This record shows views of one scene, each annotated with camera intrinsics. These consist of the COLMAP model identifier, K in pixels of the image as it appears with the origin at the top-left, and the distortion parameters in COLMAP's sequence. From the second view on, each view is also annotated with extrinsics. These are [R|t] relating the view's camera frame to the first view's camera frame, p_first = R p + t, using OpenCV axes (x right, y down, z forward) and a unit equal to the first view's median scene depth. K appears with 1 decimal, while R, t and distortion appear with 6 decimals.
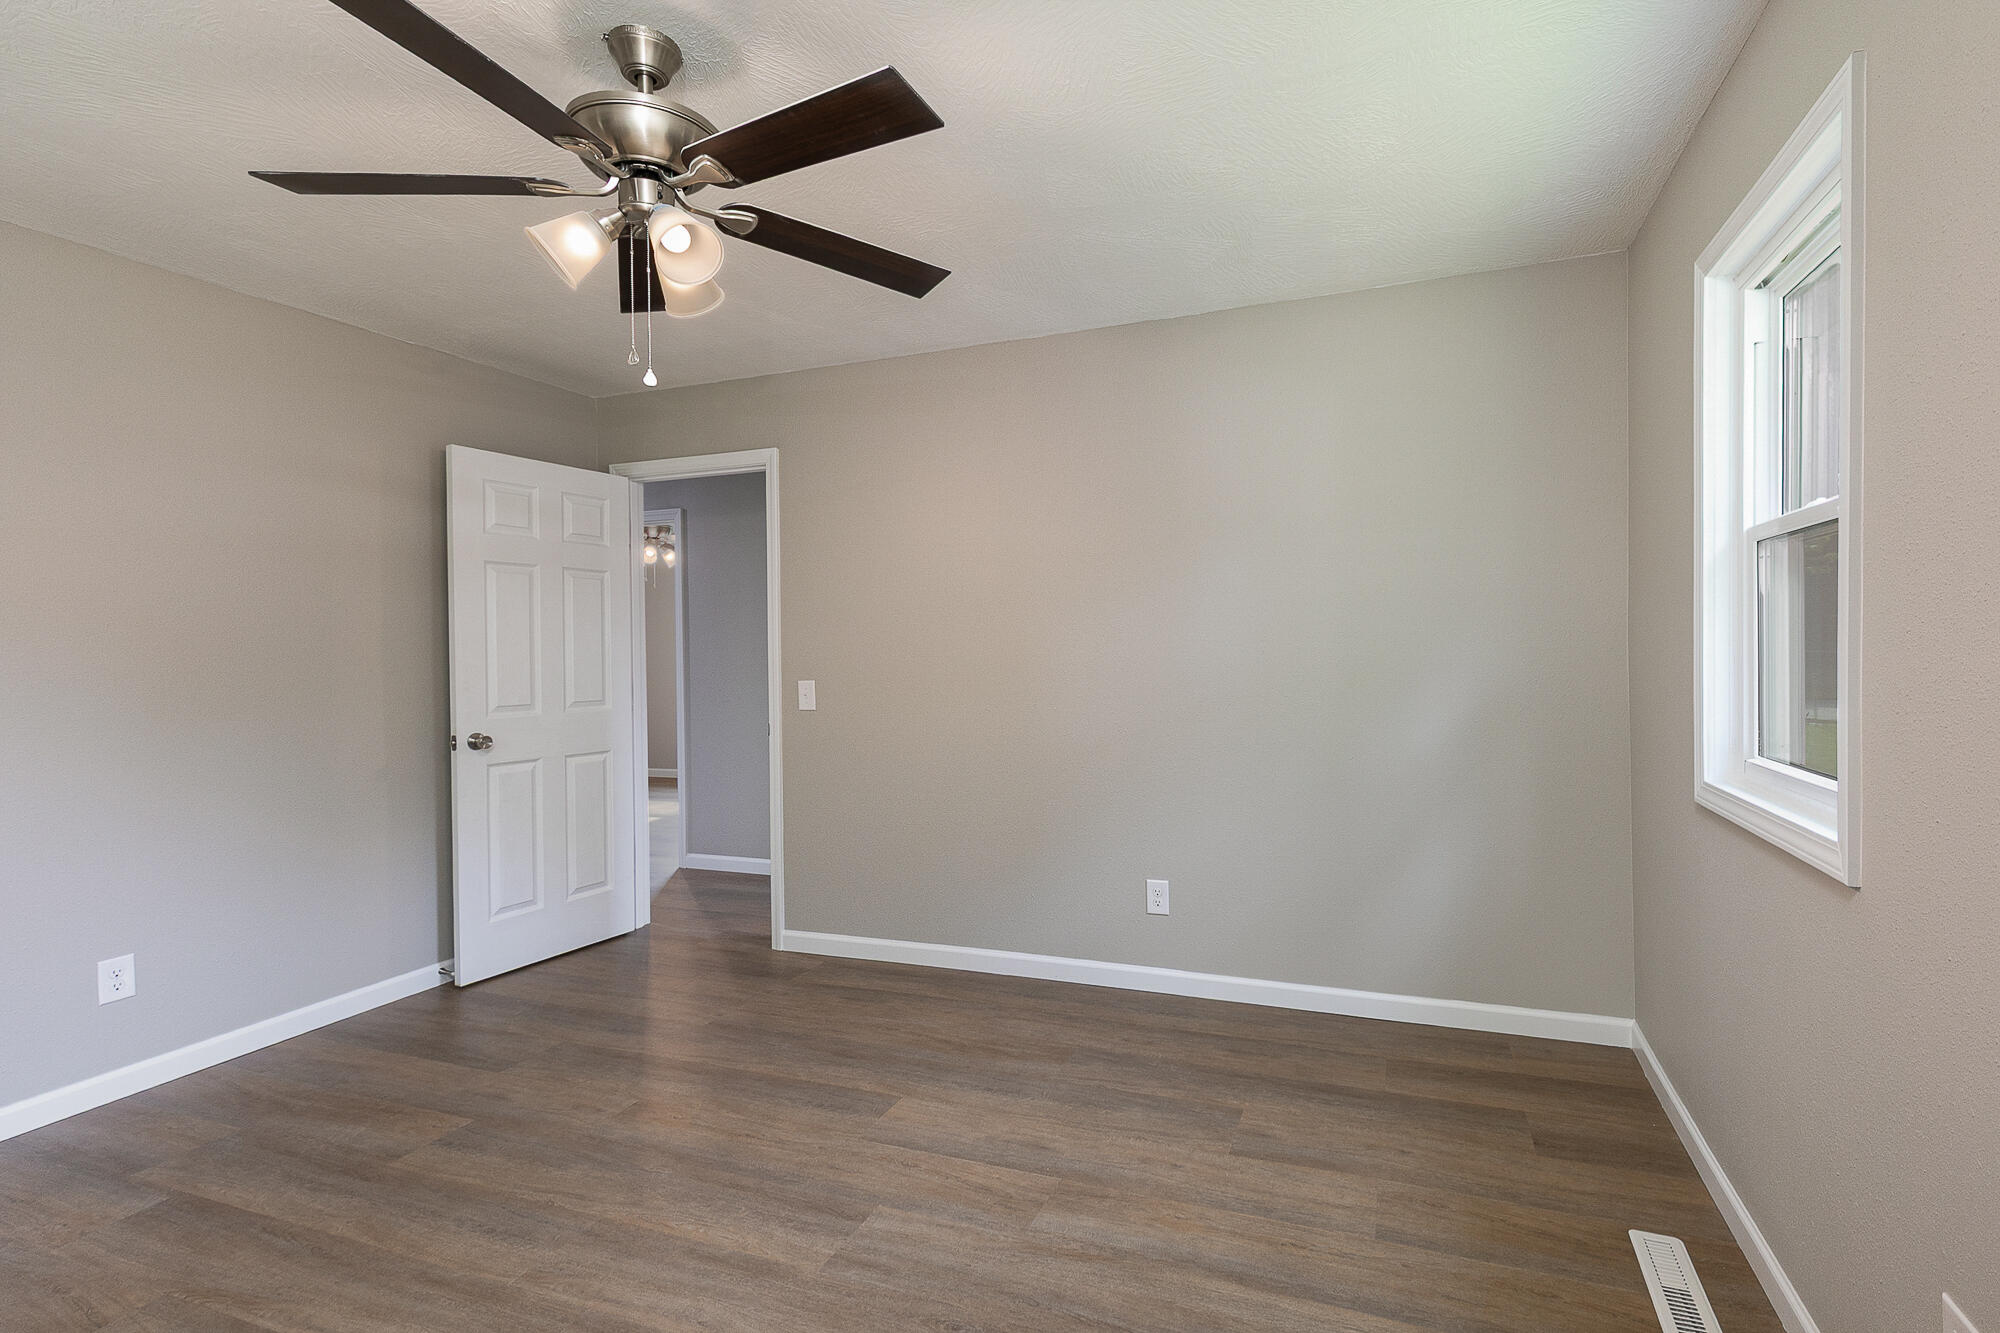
lens RADIAL K [[945.7, 0, 1000.0], [0, 945.7, 666.5], [0, 0, 1]] dist [0.000742, -0.000032]
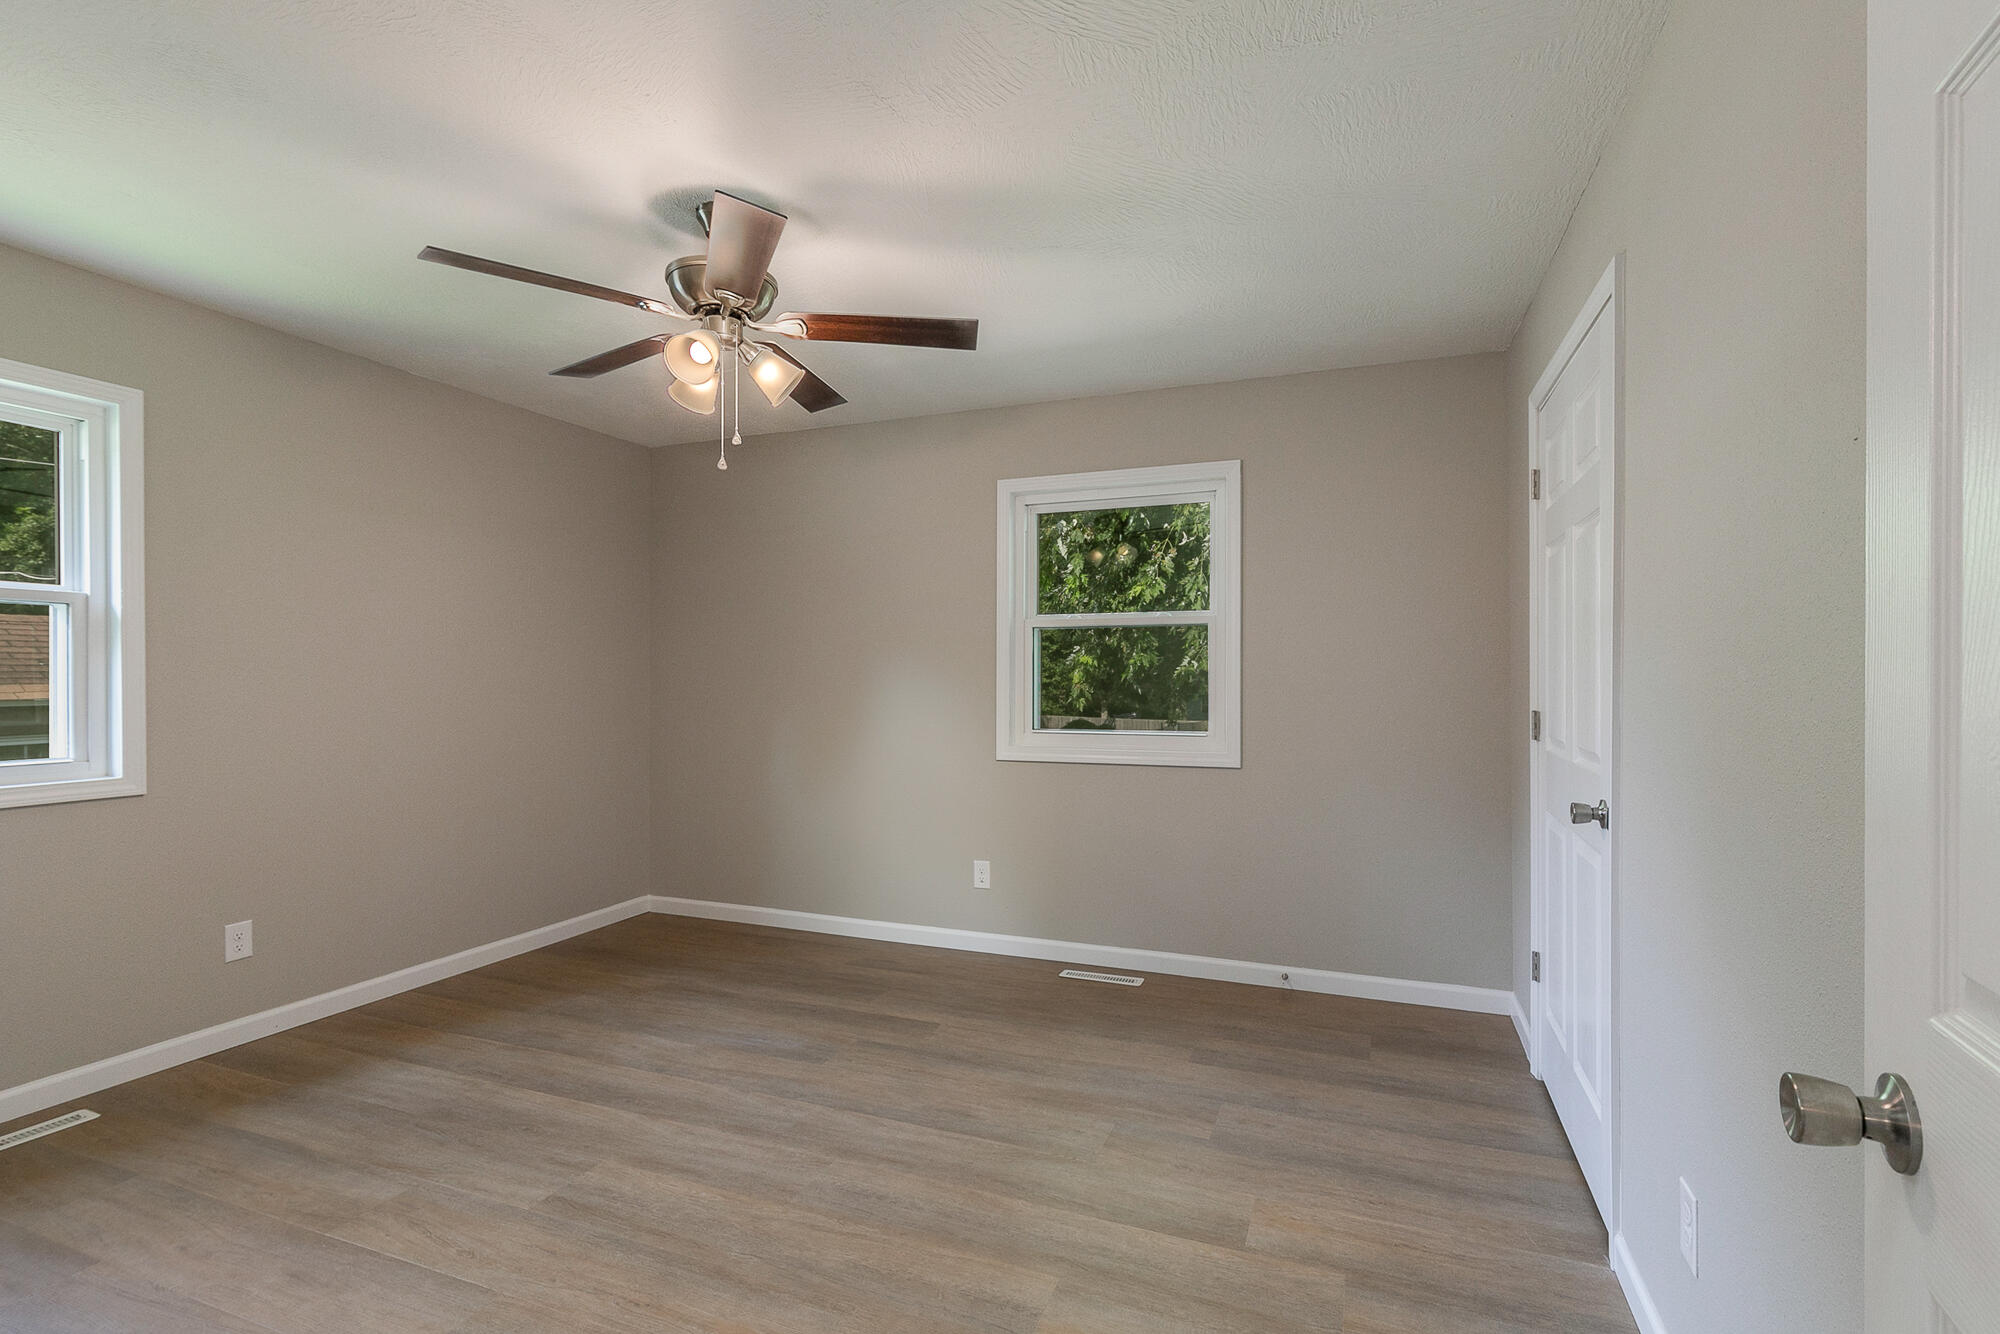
lens RADIAL K [[945.7, 0, 1000.0], [0, 945.7, 667.0], [0, 0, 1]] dist [0.000742, -0.000032]
pose [[-0.999697, 0.013443, -0.020606, -0.668816], [0.013275, 0.999877, 0.008306, -0.047159], [0.020715, 0.008030, -0.999753, 2.140195]]
